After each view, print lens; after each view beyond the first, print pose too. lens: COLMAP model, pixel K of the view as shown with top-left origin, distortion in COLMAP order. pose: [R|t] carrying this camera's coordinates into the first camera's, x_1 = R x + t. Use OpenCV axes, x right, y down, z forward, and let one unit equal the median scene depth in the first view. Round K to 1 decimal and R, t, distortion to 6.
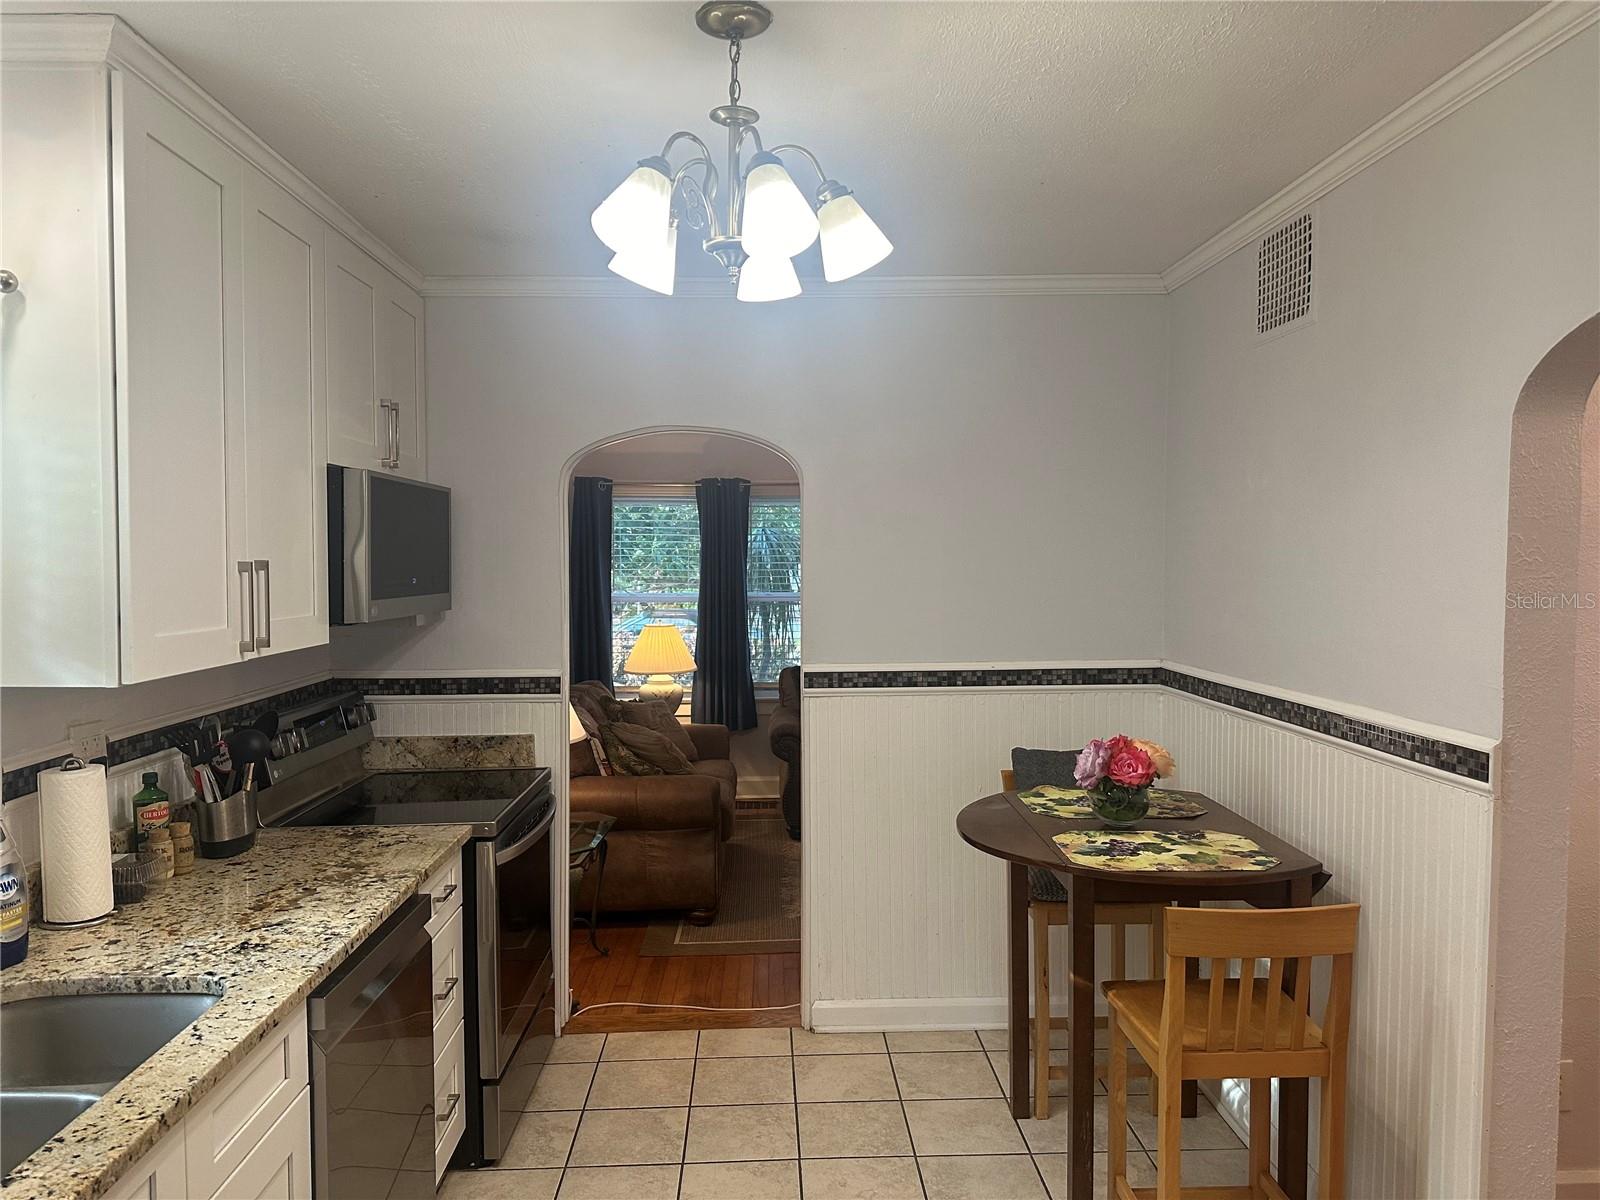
lens RADIAL K [[1134.1, 0, 800.0], [0, 1134.1, 600.0], [0, 0, 1]] dist [0.093520, -0.147461]
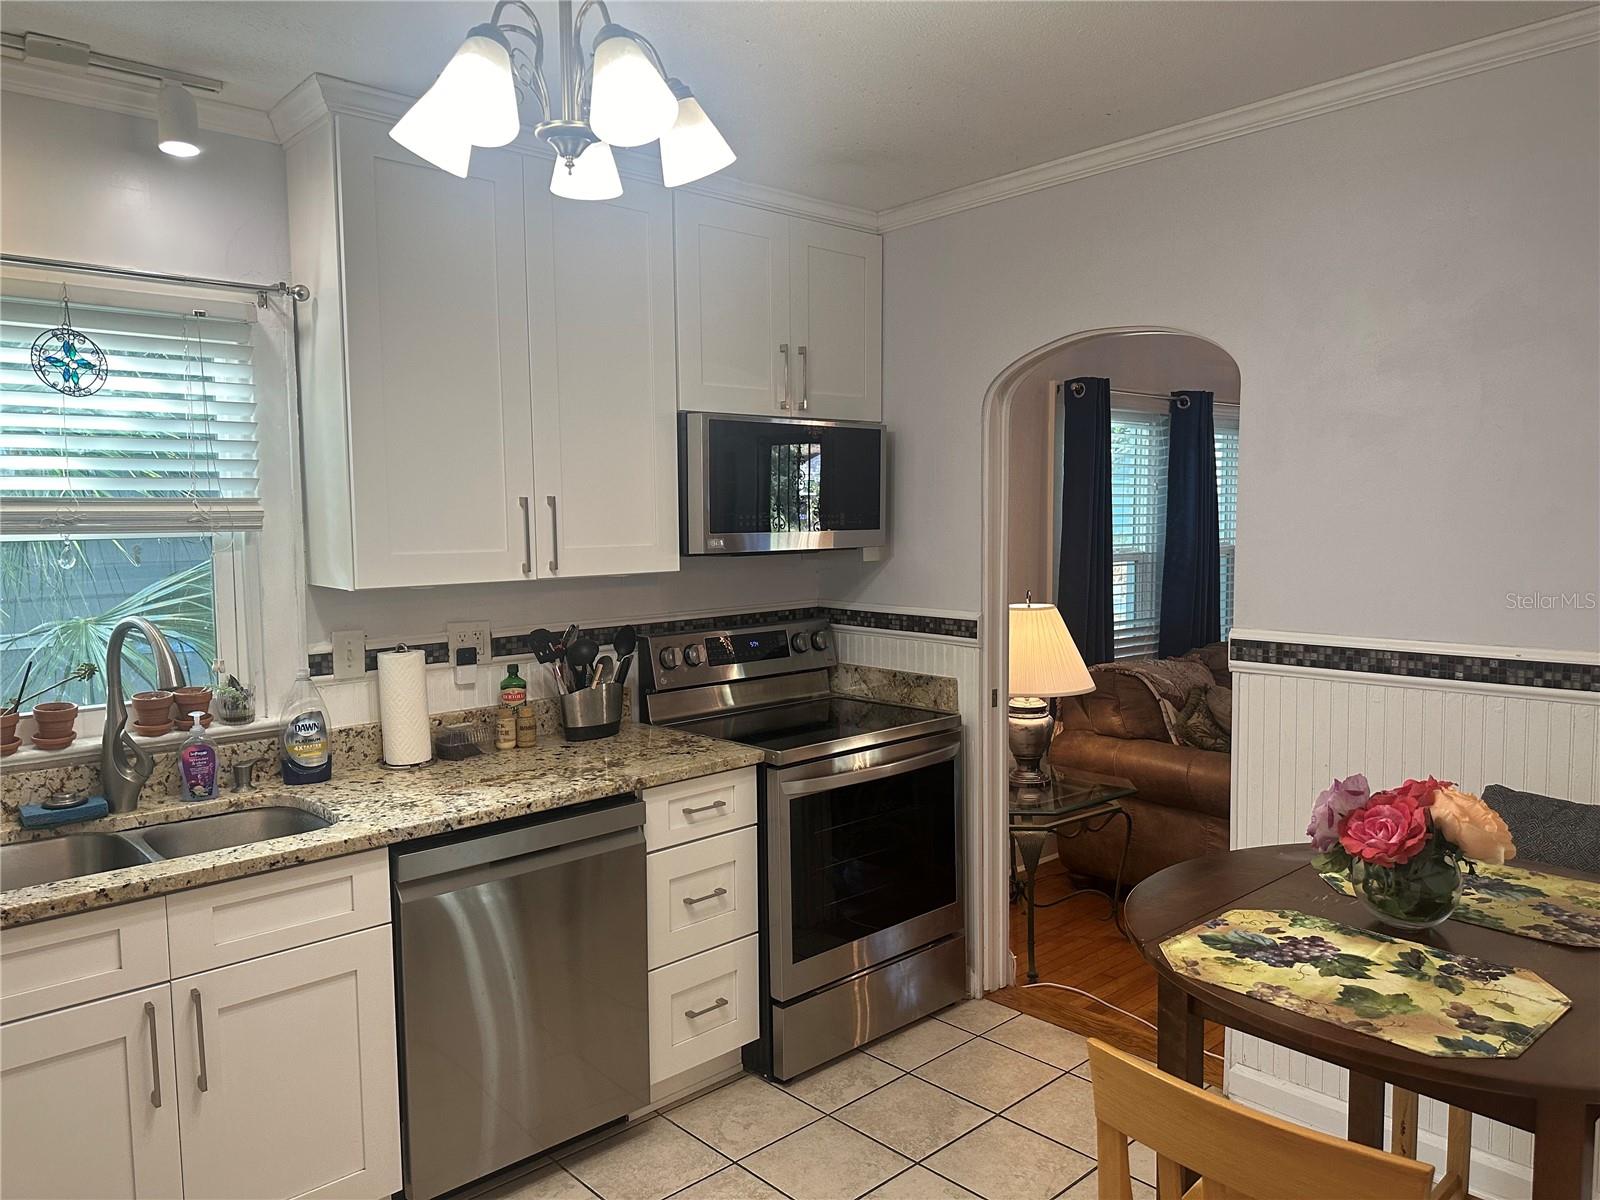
lens RADIAL K [[1118.7, 0, 803.8], [0, 1118.7, 601.8], [0, 0, 1]] dist [0.147681, -0.220967]
pose [[0.653810, 0.059011, -0.754354, 0.392817], [-0.022187, 0.998021, 0.058843, 0.000438], [0.756333, -0.021735, 0.653825, 0.287011]]
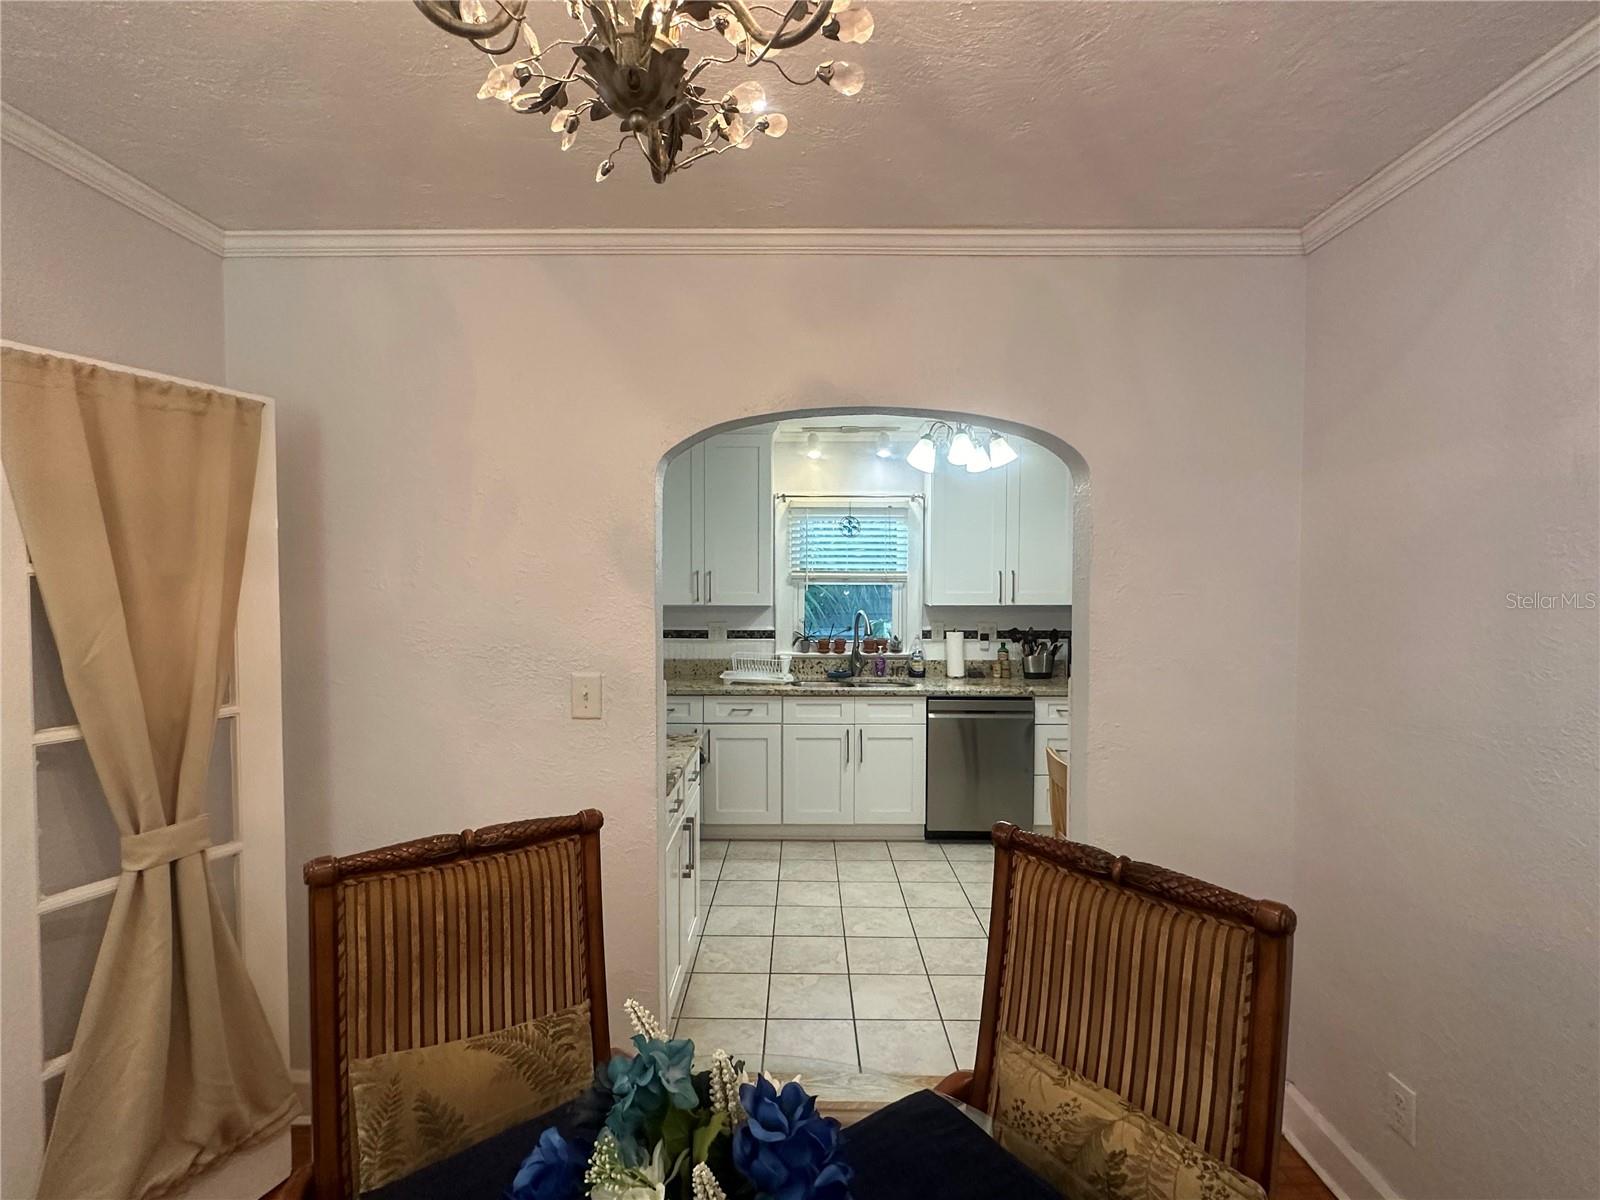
lens RADIAL K [[770.8, 0, 794.7], [0, 770.8, 597.6], [0, 0, 1]] dist [-0.002345, -0.000329]
pose [[-0.044740, 0.032349, -0.998475, 0.962375], [-0.041017, 0.998573, 0.034191, -0.006811], [0.998156, 0.042485, -0.043350, 0.366218]]
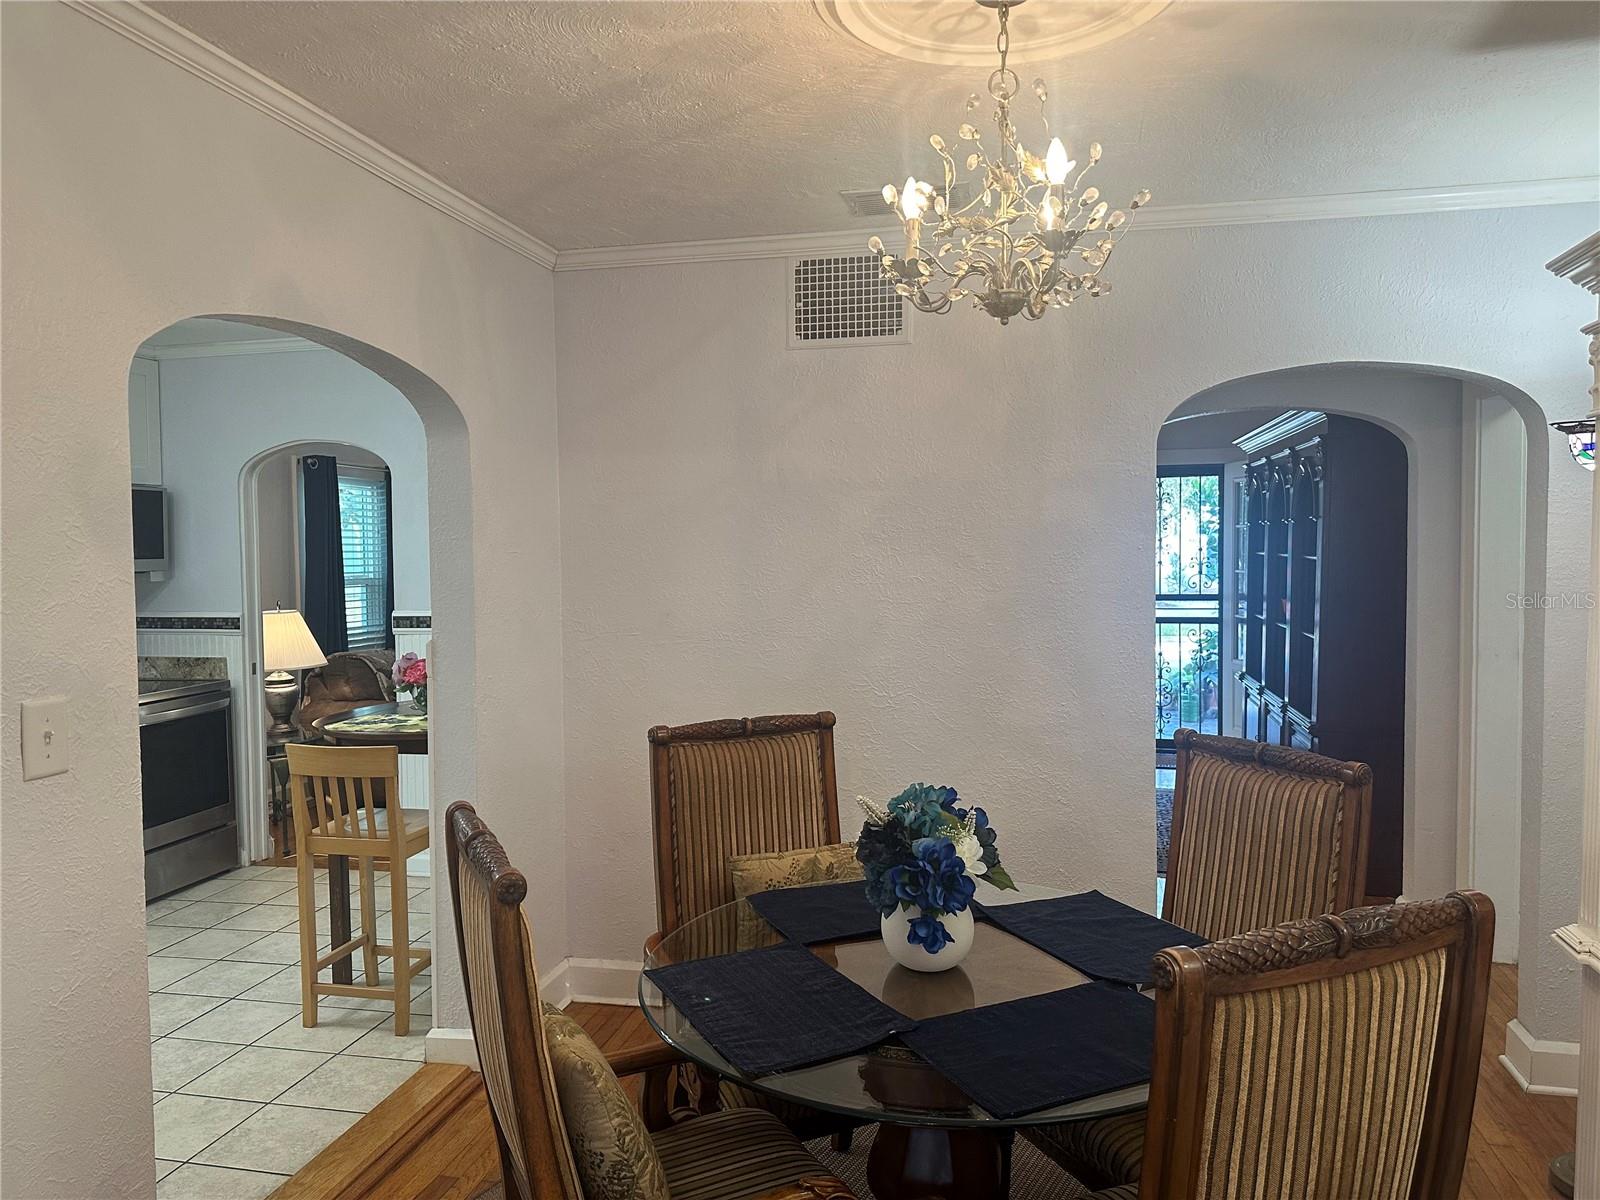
lens RADIAL K [[1134.1, 0, 800.0], [0, 1134.1, 600.0], [0, 0, 1]] dist [0.093520, -0.147461]
pose [[0.967500, 0.006673, -0.252781, 0.843025], [-0.003894, 0.999926, 0.011493, 0.025685], [0.252839, -0.010135, 0.967455, -0.228717]]
